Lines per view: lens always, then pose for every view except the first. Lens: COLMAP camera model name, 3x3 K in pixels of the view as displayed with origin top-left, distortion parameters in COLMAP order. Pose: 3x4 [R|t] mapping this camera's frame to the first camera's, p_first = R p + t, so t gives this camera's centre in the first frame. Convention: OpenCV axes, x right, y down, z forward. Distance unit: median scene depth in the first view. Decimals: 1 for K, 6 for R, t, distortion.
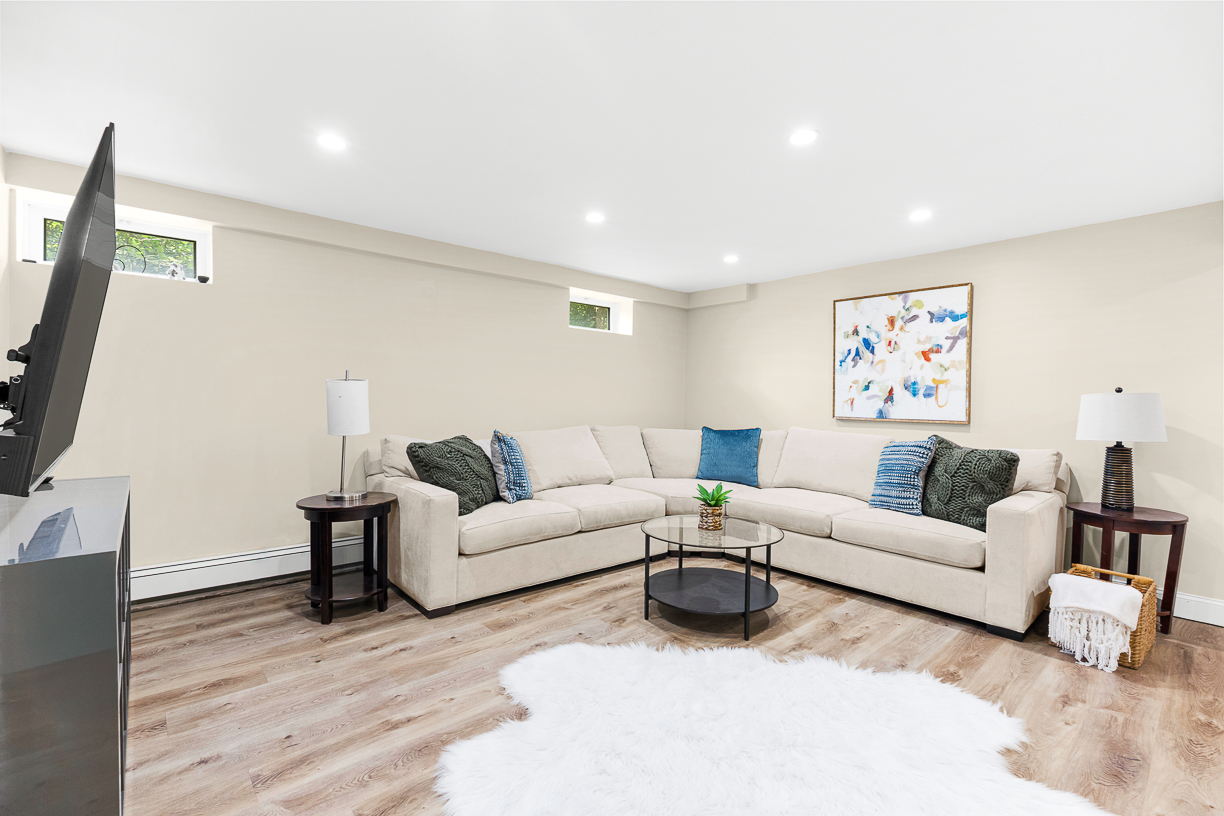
lens RADIAL K [[538.4, 0, 607.2], [0, 538.4, 405.5], [0, 0, 1]] dist [-0.000600, 0.000041]
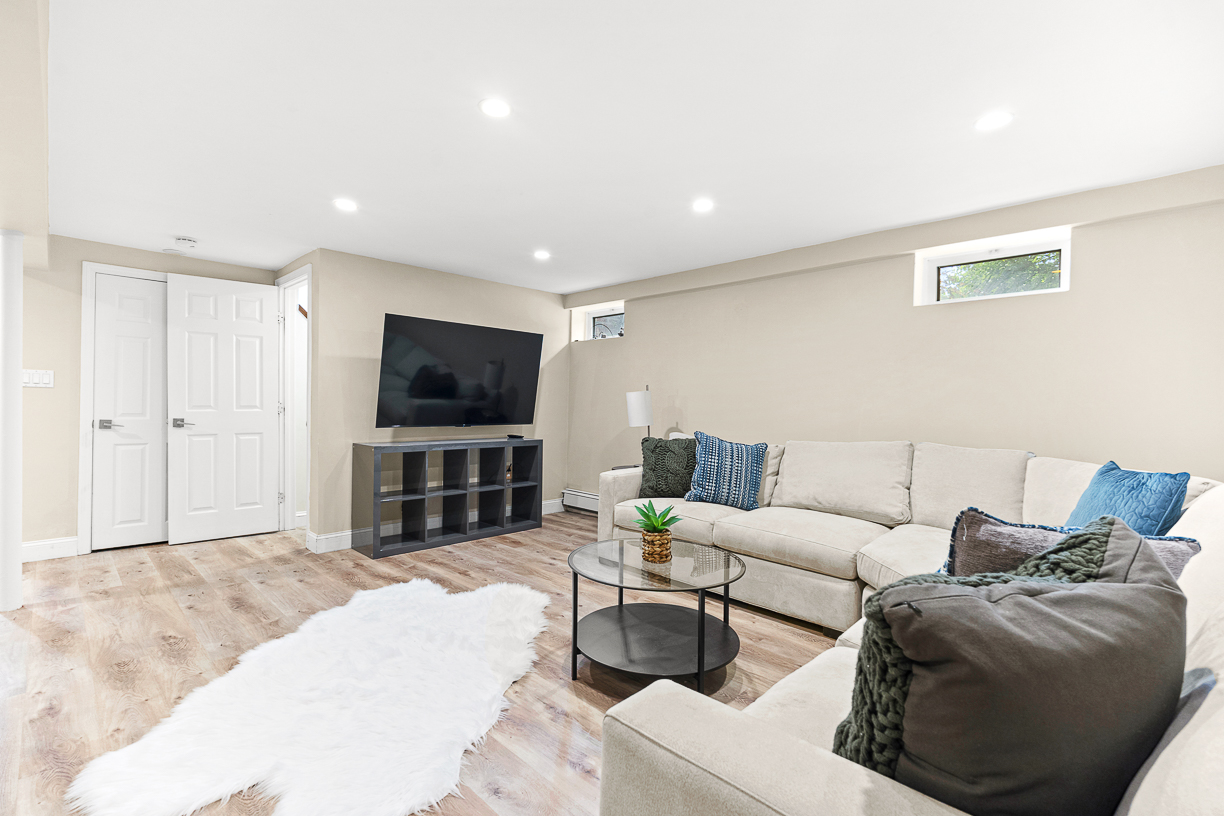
lens RADIAL K [[538.4, 0, 607.2], [0, 538.4, 405.5], [0, 0, 1]] dist [-0.000600, 0.000041]
pose [[0.078146, -0.007986, -0.996910, 0.740491], [-0.019720, 0.999760, -0.009555, 0.007259], [0.996747, 0.020406, 0.077970, 0.650750]]
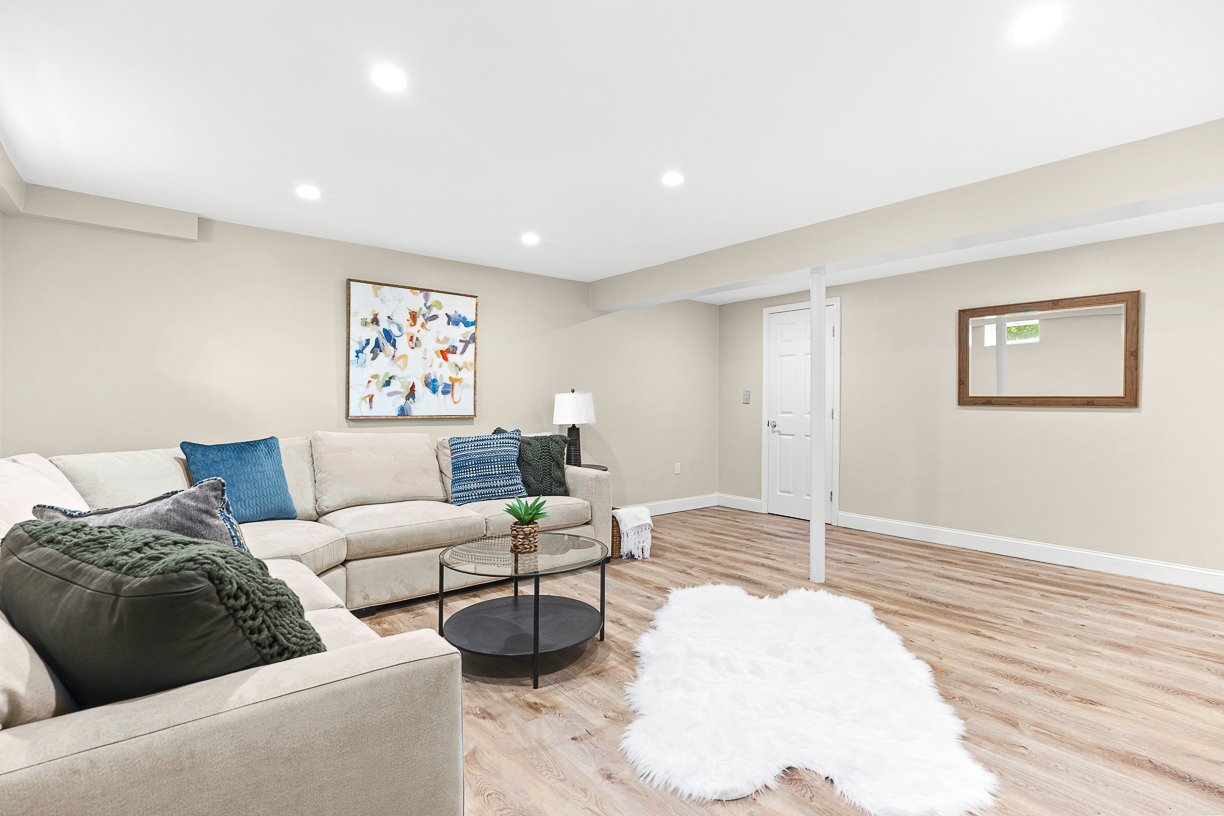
lens RADIAL K [[574.6, 0, 612.0], [0, 574.6, 408.0], [0, 0, 1]] dist [0.000829, 0.000019]
pose [[0.036290, -0.023947, 0.999054, -0.529148], [0.004540, 0.999706, 0.023798, -0.013628], [-0.999331, 0.003672, 0.036388, 0.627106]]
